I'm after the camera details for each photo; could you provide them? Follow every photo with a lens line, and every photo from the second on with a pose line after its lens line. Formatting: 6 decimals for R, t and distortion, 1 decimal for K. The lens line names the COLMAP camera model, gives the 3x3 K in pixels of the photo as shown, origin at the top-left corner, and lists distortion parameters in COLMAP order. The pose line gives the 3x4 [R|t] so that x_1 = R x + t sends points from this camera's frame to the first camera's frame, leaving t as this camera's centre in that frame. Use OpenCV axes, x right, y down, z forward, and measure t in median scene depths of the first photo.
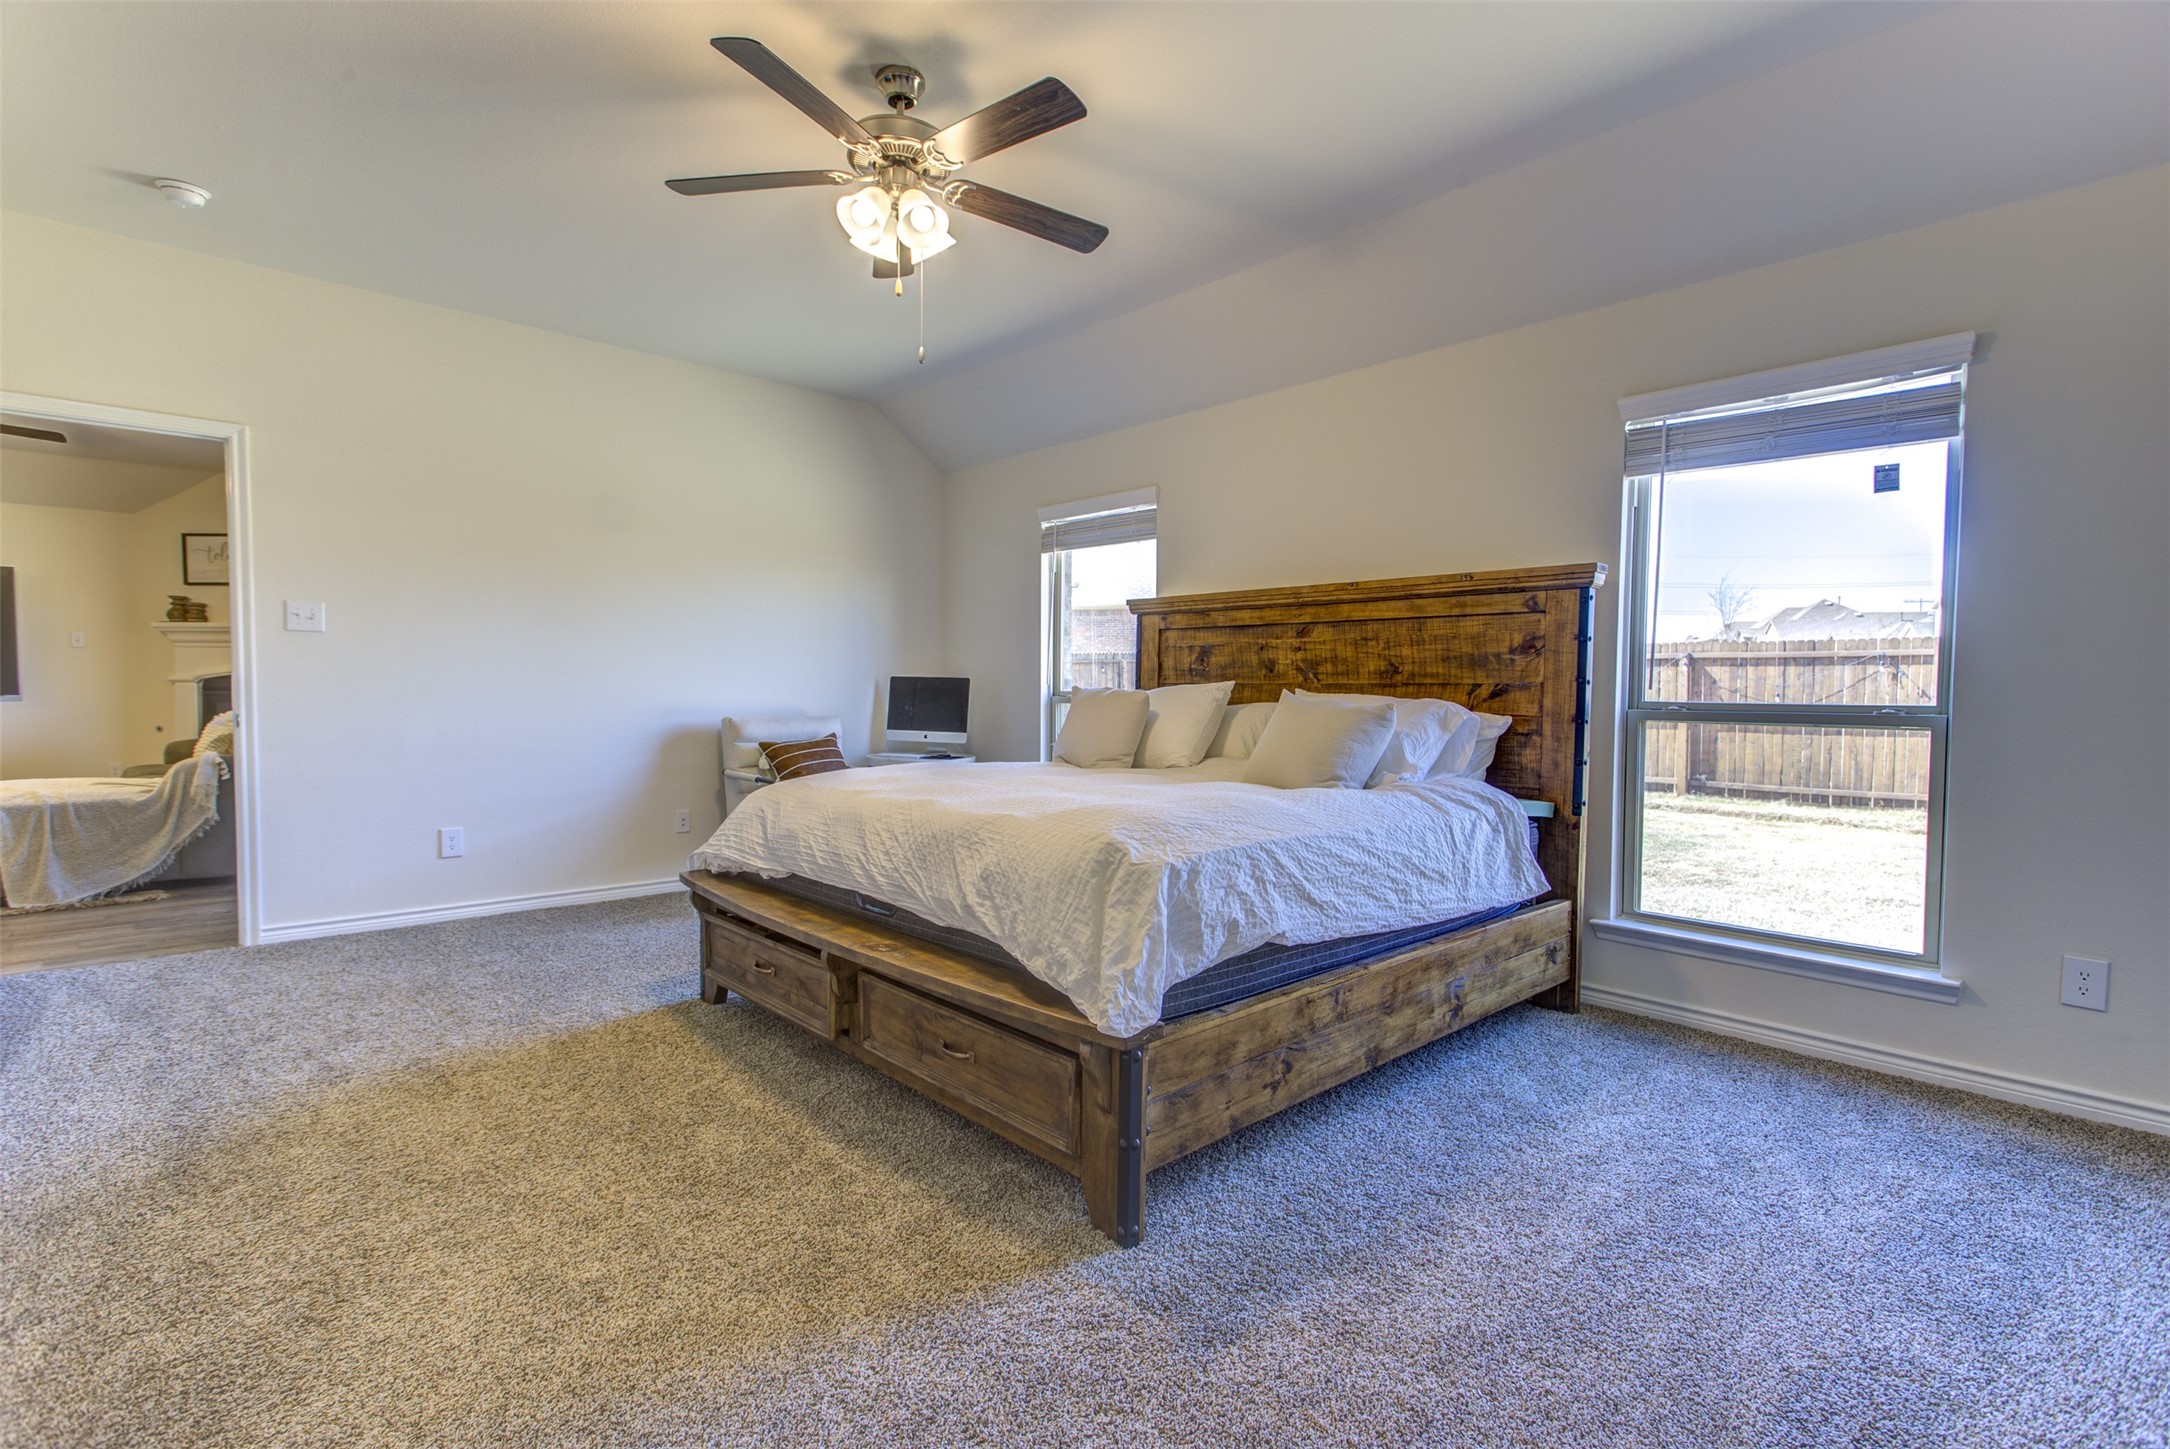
lens RADIAL K [[1021.5, 0, 1085.6], [0, 1021.5, 728.0], [0, 0, 1]] dist [-0.000056, 0.001458]
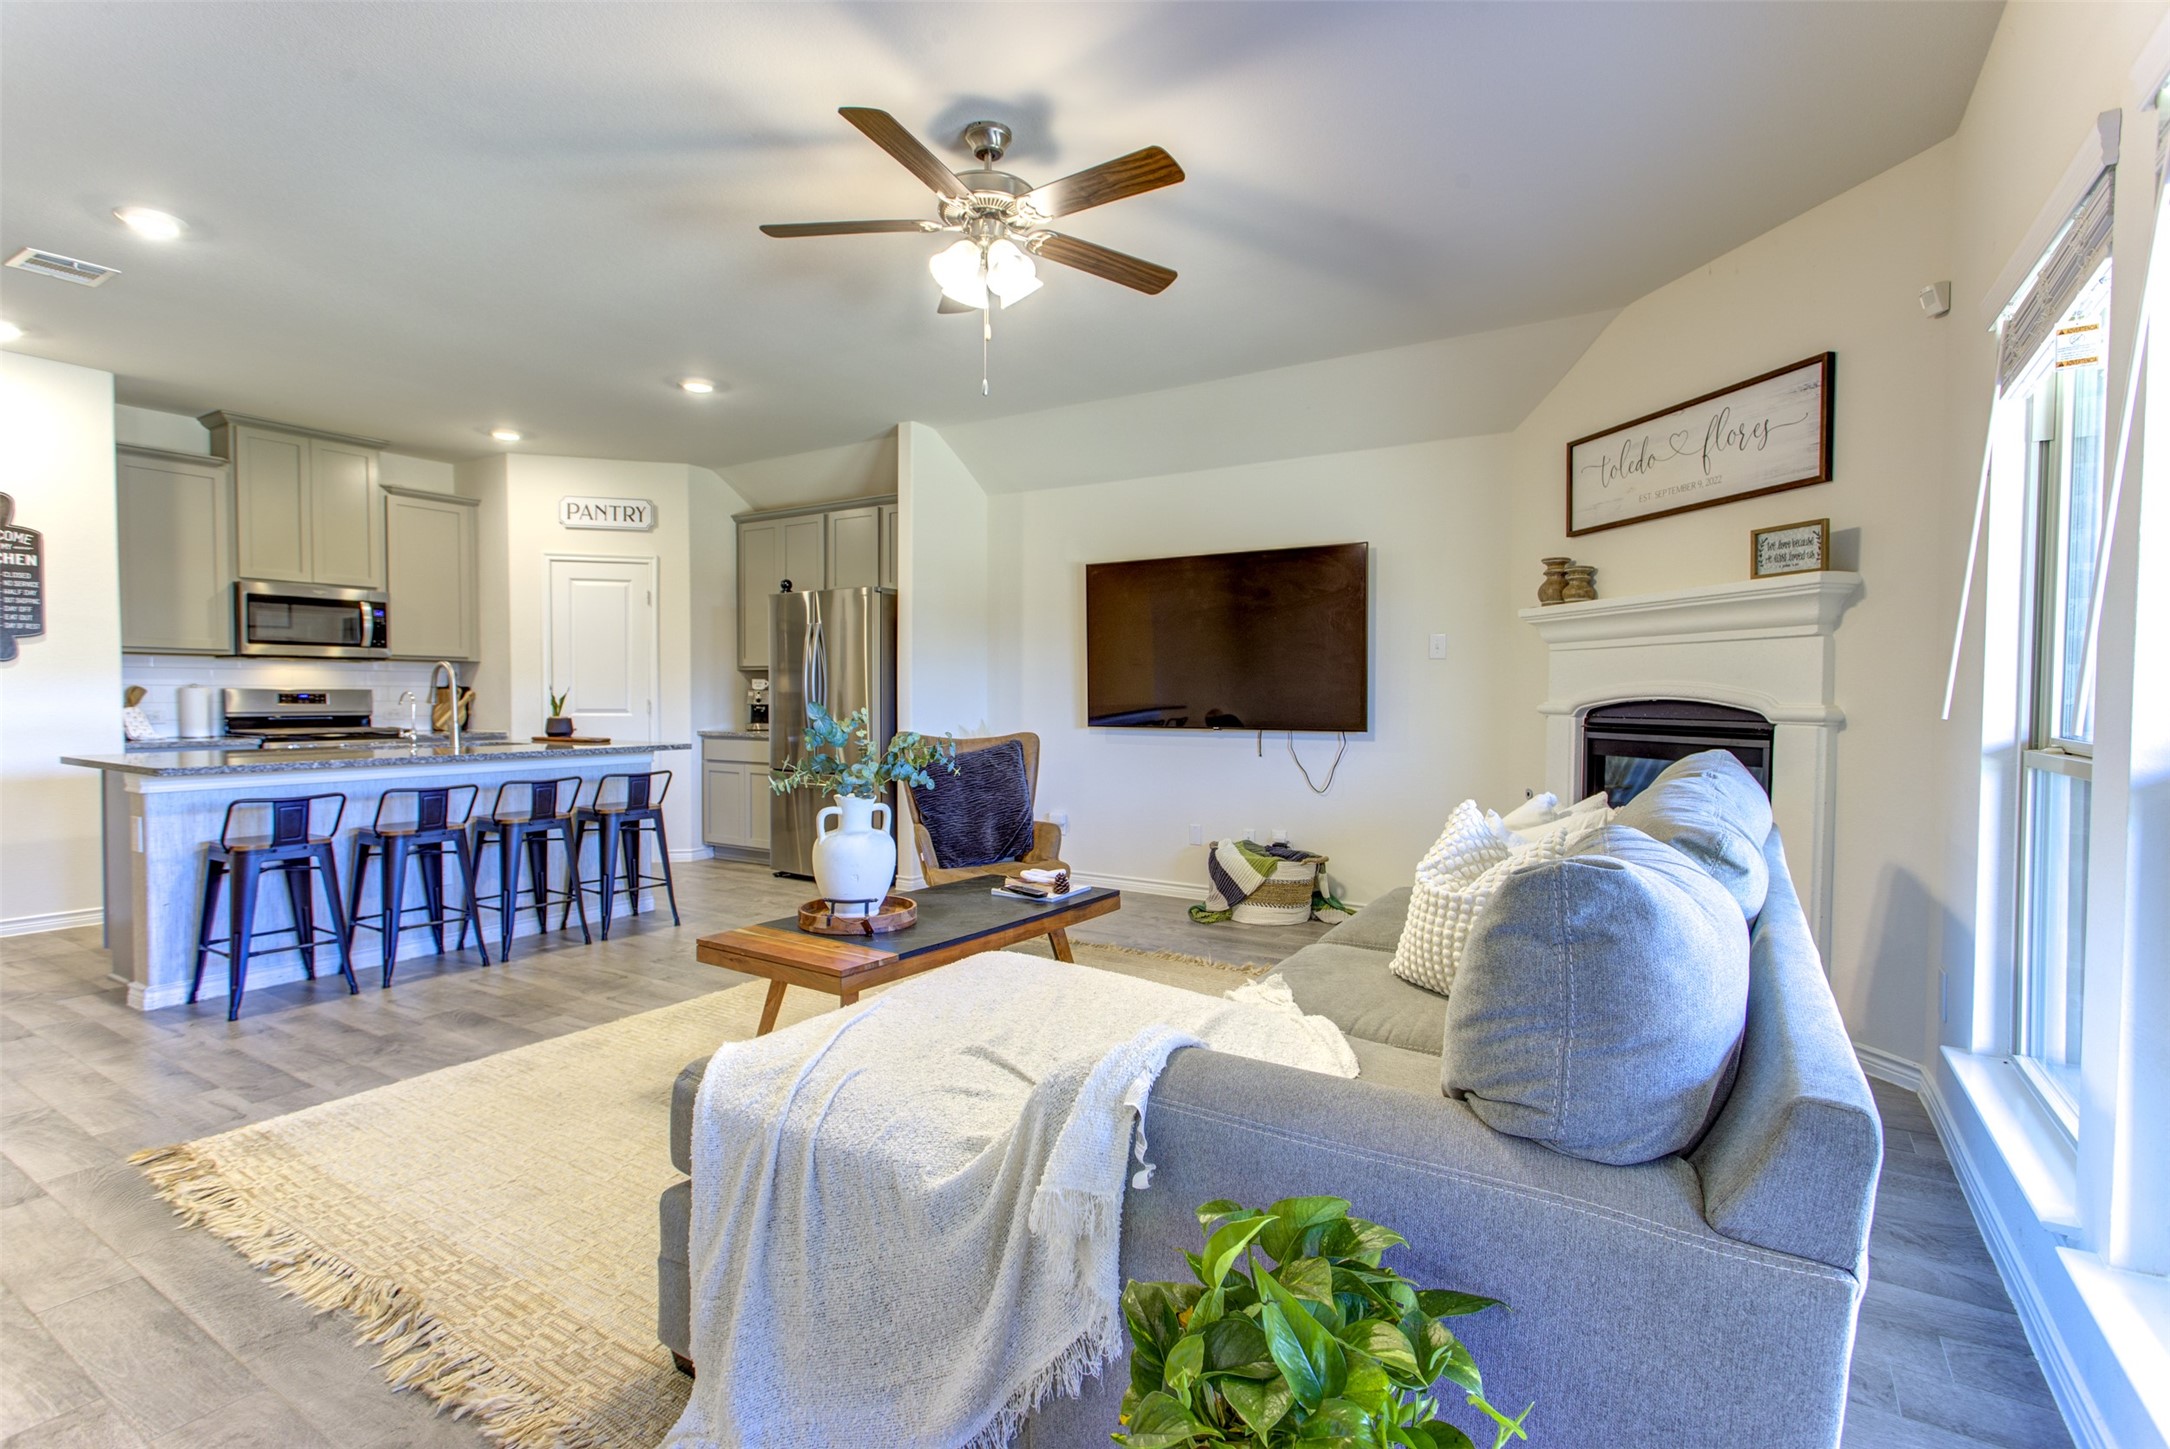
lens RADIAL K [[1021.5, 0, 1094.3], [0, 1021.5, 722.5], [0, 0, 1]] dist [-0.000056, 0.001458]
pose [[0.262199, 0.022202, -0.964759, -0.978503], [-0.042512, 0.999030, 0.011437, -0.084946], [0.964077, 0.038015, 0.262888, 1.441685]]
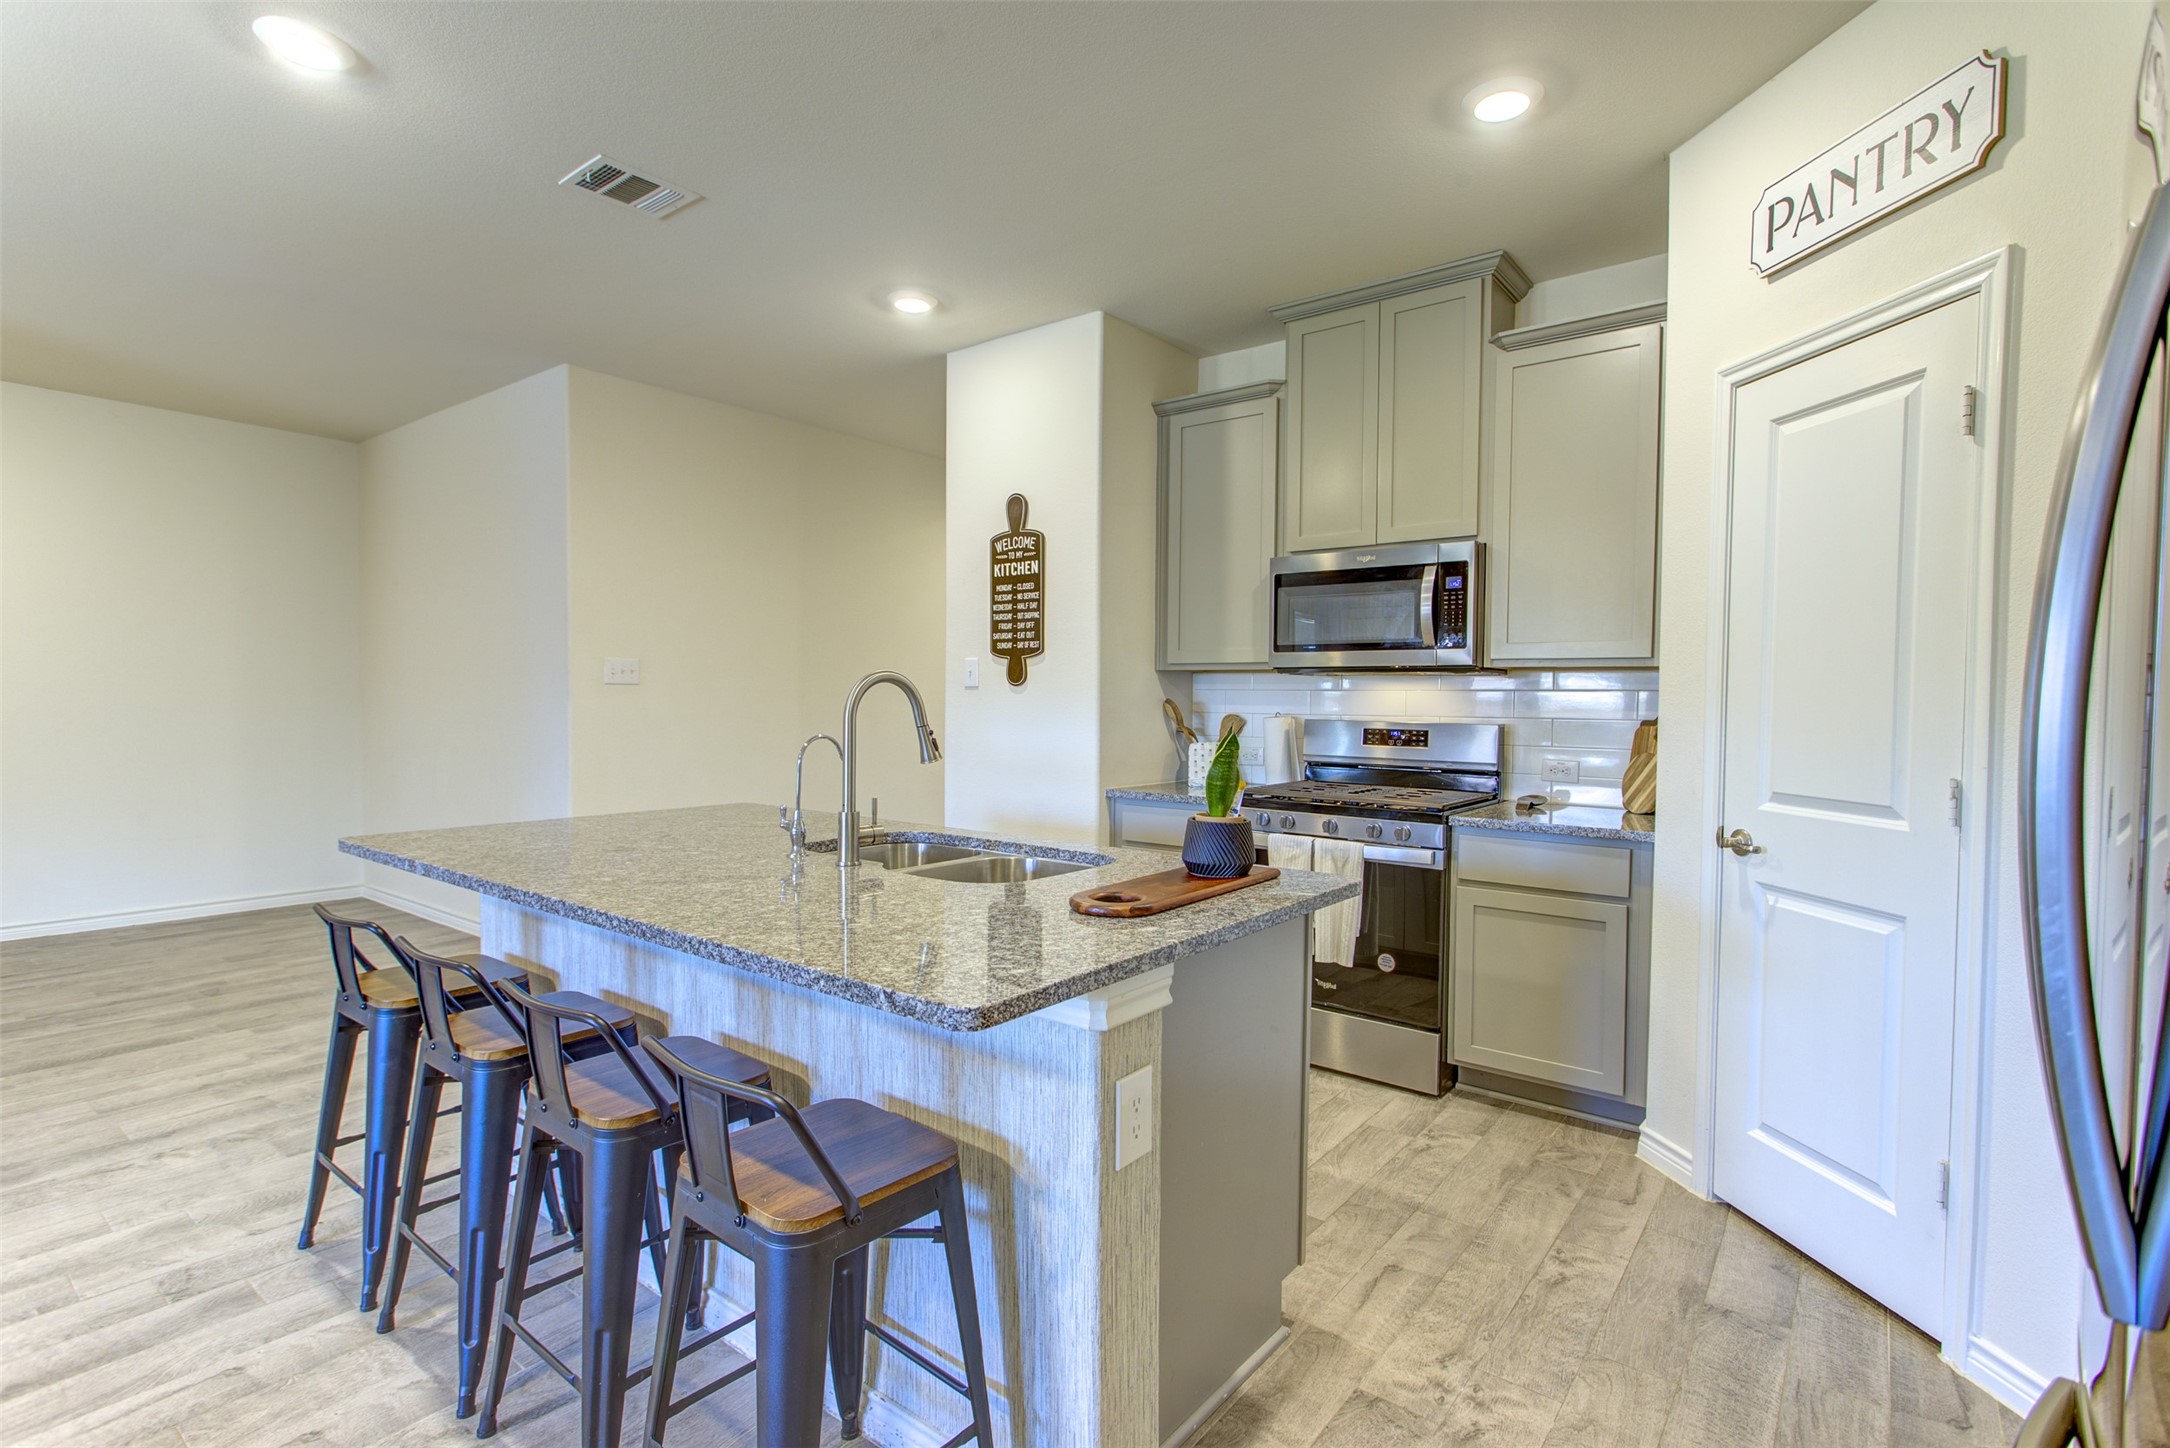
lens RADIAL K [[1021.5, 0, 1086.3], [0, 1021.5, 722.2], [0, 0, 1]] dist [-0.000056, 0.001458]
pose [[-0.985718, -0.010251, -0.168092, -2.586234], [-0.021835, 0.997500, 0.067213, -0.129785], [0.166982, 0.069923, -0.983477, 1.592480]]
